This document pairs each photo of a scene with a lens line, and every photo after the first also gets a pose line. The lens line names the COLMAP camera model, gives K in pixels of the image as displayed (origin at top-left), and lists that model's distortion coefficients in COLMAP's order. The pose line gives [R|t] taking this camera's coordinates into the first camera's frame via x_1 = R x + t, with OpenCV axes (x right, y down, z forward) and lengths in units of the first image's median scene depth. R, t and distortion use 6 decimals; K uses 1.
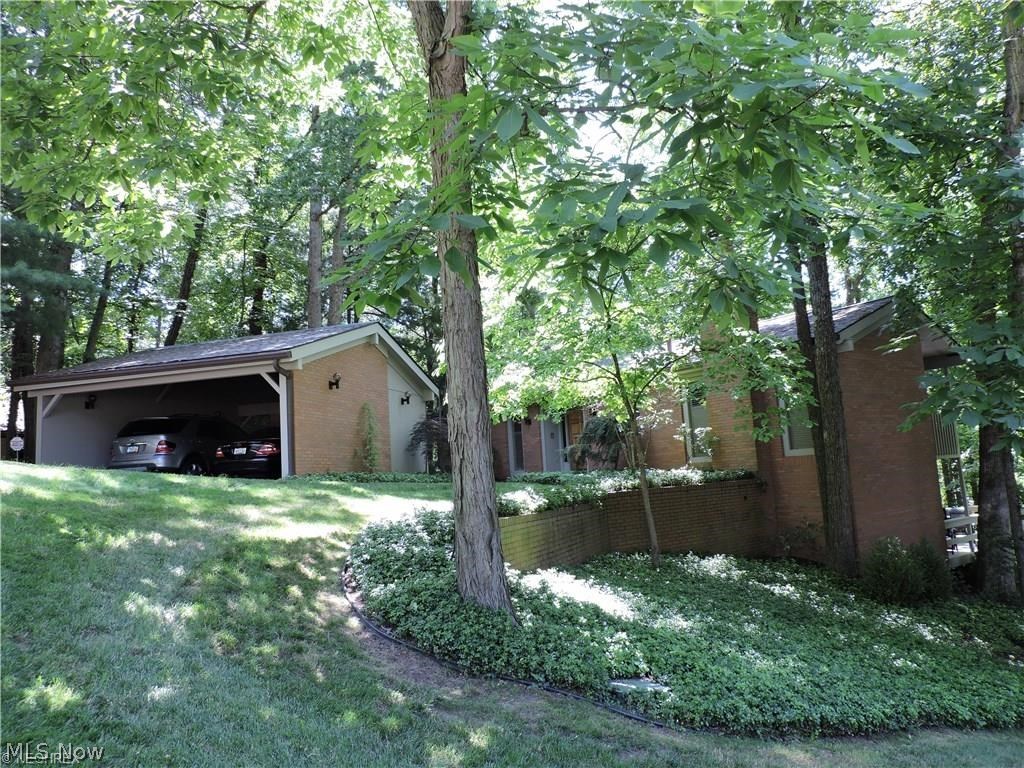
lens RADIAL K [[711.7, 0, 510.4], [0, 711.7, 382.8], [0, 0, 1]] dist [-0.009870, -0.009509]
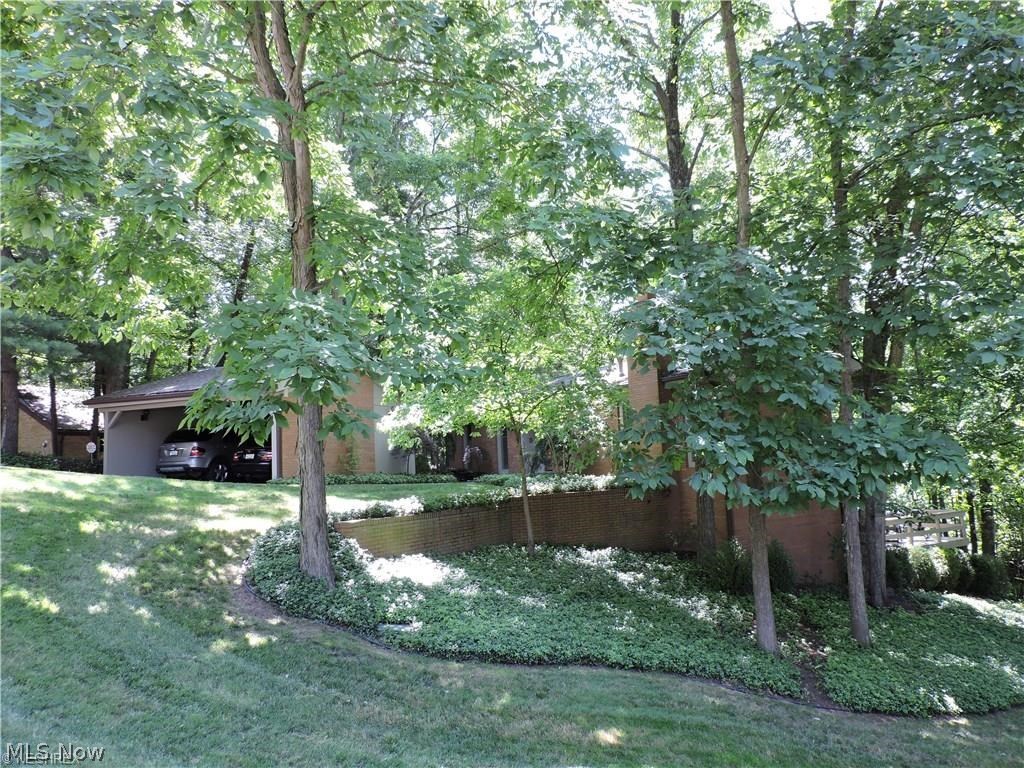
lens RADIAL K [[711.7, 0, 513.6], [0, 711.7, 385.1], [0, 0, 1]] dist [-0.009870, -0.009509]
pose [[0.993039, 0.005263, -0.117669, 0.417501], [-0.002276, 0.999672, 0.025505, -0.113668], [0.117764, -0.025059, 0.992725, -0.378613]]
